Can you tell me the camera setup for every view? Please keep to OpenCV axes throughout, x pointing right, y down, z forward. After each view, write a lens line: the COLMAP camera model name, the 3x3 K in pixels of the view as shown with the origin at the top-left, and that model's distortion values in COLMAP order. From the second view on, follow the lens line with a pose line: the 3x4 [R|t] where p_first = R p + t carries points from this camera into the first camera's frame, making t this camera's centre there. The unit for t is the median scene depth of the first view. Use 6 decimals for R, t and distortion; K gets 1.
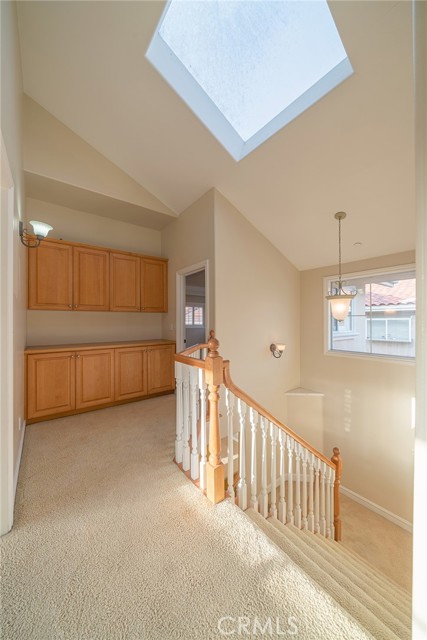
lens RADIAL K [[219.0, 0, 212.2], [0, 219.0, 320.4], [0, 0, 1]] dist [-0.001974, -0.000015]
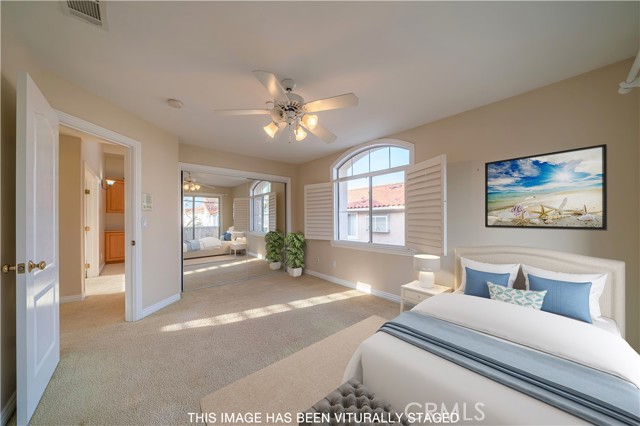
lens RADIAL K [[219.0, 0, 320.9], [0, 219.0, 216.9], [0, 0, 1]] dist [-0.001974, -0.000015]
pose [[0.999038, 0.001606, 0.043819, 1.246736], [-0.001717, 0.999995, 0.002506, -0.018322], [-0.043815, -0.002578, 0.999036, -1.323830]]
